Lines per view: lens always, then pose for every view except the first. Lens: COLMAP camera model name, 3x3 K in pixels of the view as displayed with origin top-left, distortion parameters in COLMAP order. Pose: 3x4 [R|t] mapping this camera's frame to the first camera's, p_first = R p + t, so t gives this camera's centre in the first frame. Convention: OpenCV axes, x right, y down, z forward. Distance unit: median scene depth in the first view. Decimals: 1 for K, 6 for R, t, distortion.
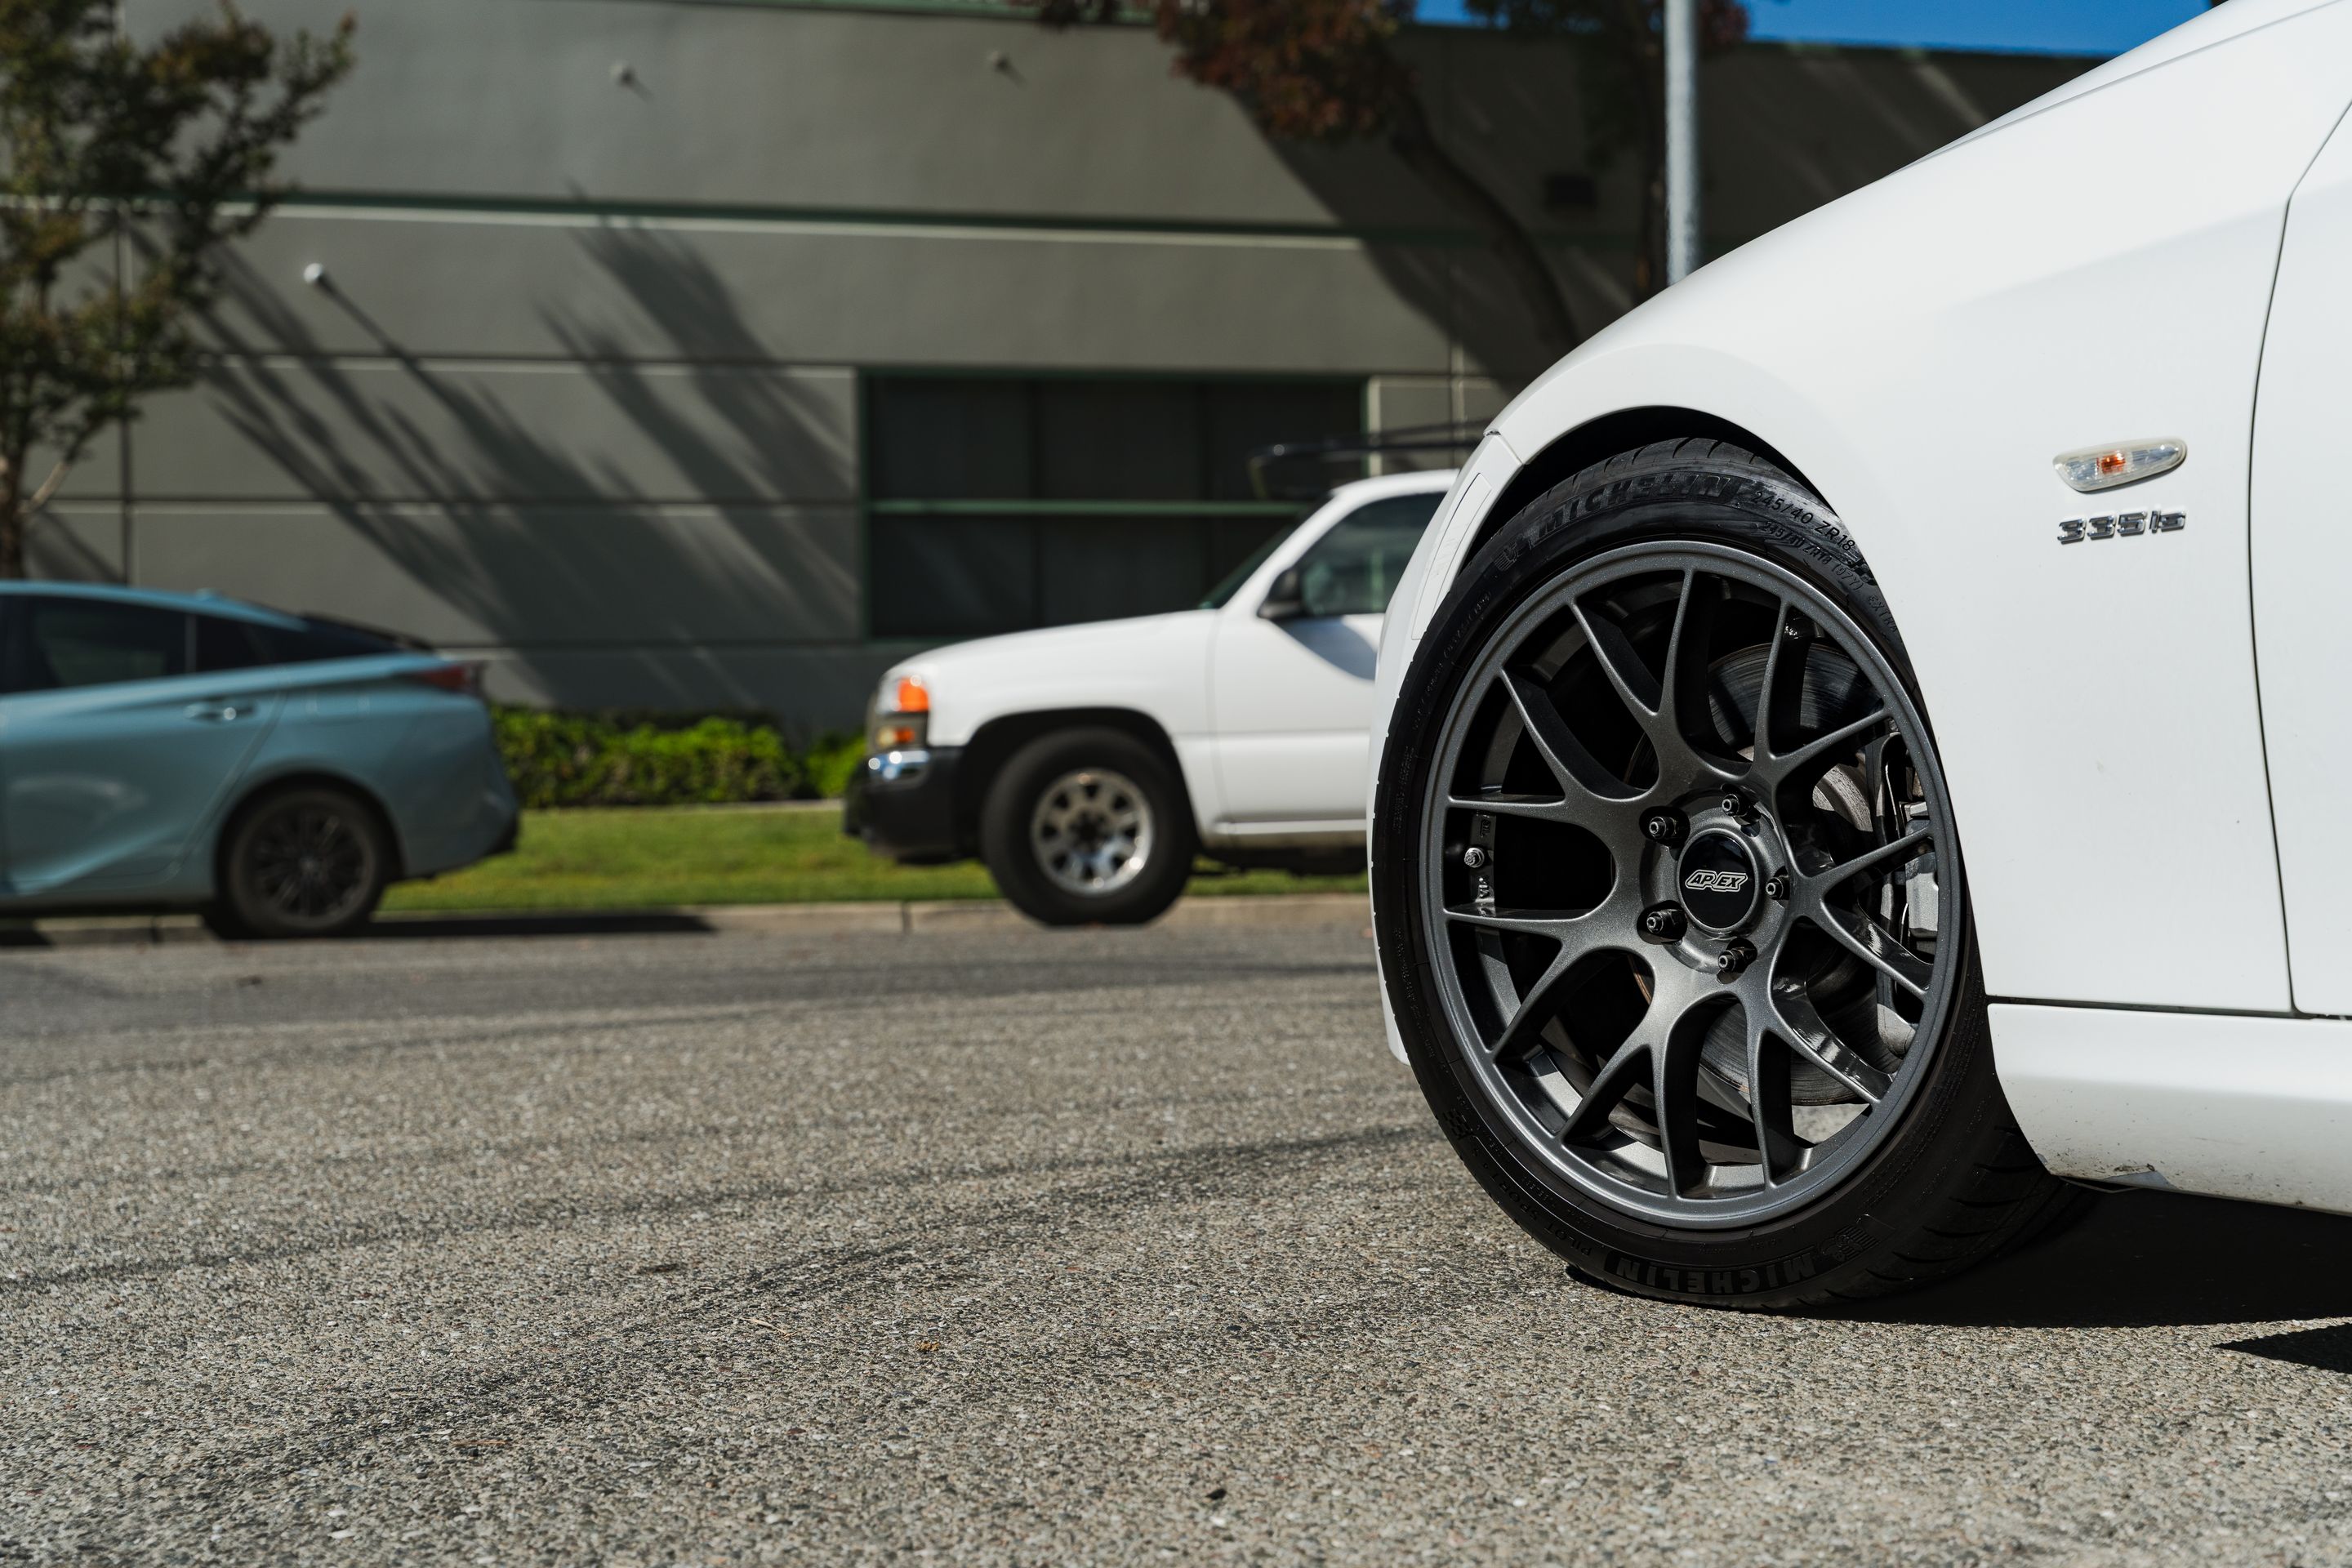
lens RADIAL K [[3504.5, 0, 1176.0], [0, 3504.5, 784.0], [0, 0, 1]] dist [0.023147, 0.095422]
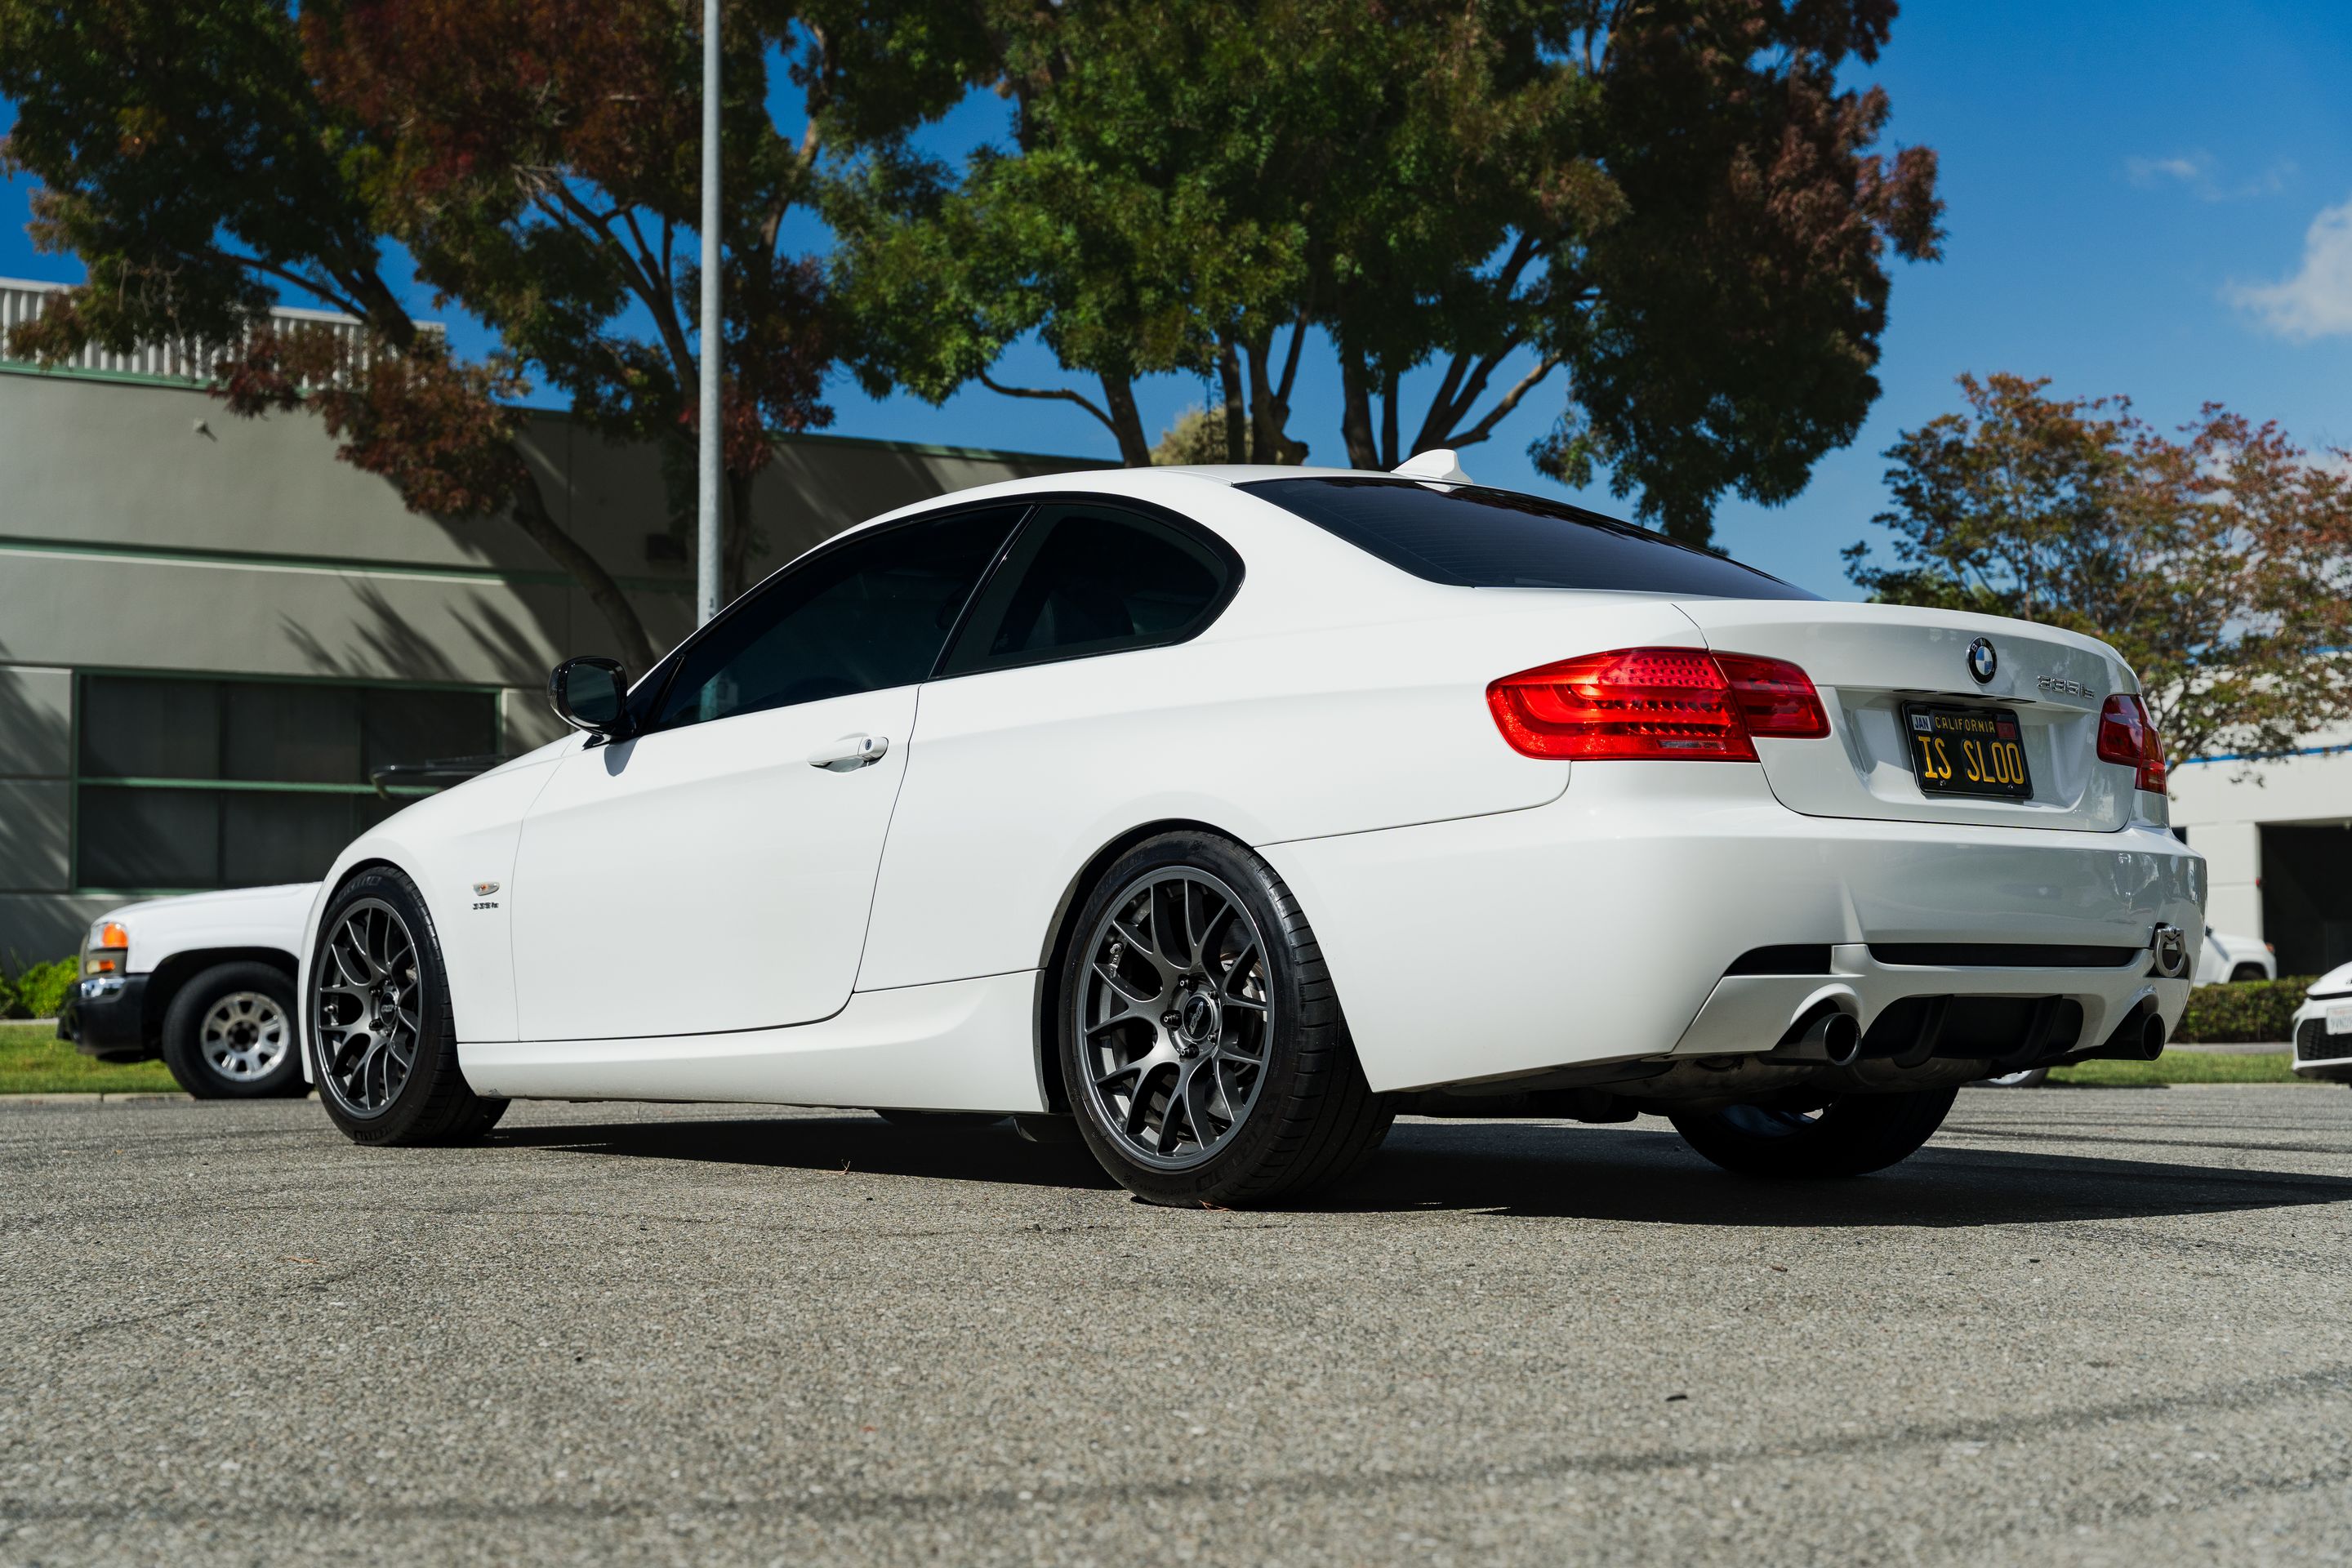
lens RADIAL K [[3403.5, 0, 1104.6], [0, 3403.5, 795.5], [0, 0, 1]] dist [0.016112, 0.178438]
pose [[0.977971, 0.027628, 0.206904, 0.027416], [-0.013469, 0.997489, -0.069529, 0.007822], [-0.208305, 0.065211, 0.975888, -0.410056]]
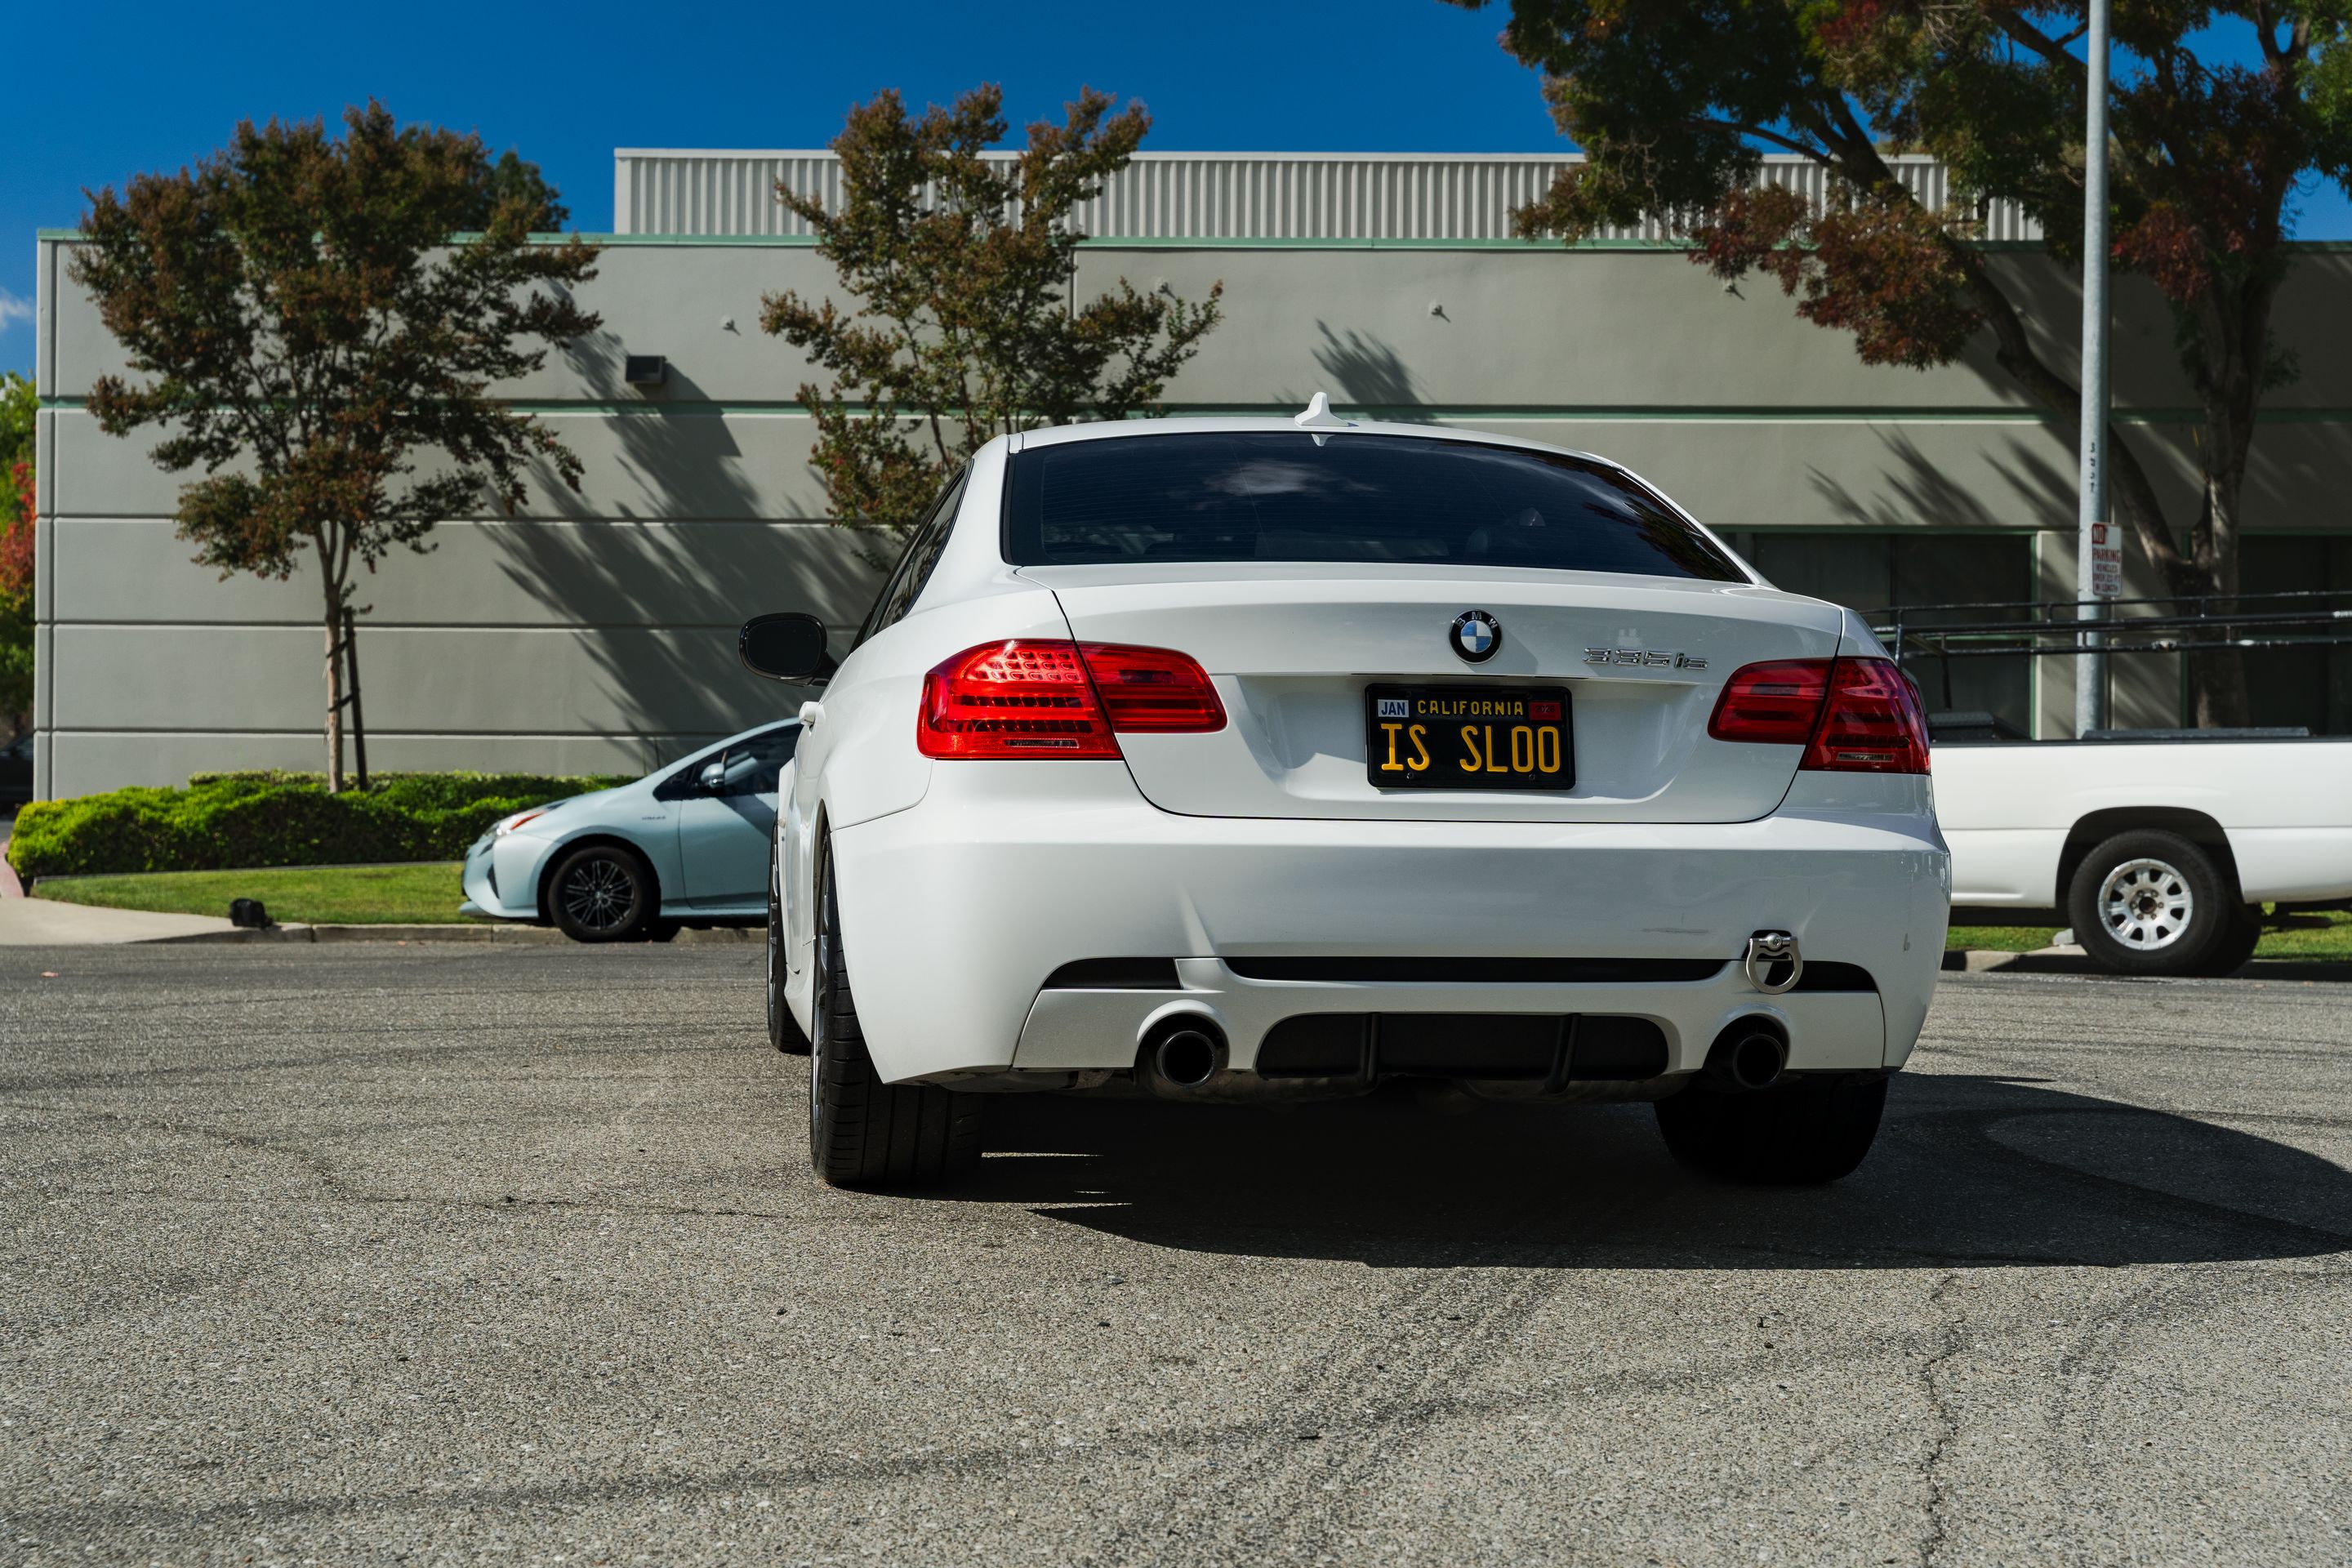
lens RADIAL K [[3377.1, 0, 1176.0], [0, 3377.1, 784.0], [0, 0, 1]] dist [0.014602, 0.064614]
pose [[0.939450, 0.023499, -0.341880, 0.318231], [-0.027210, 0.999611, -0.006063, -0.020250], [0.341604, 0.014998, 0.939724, -0.383507]]
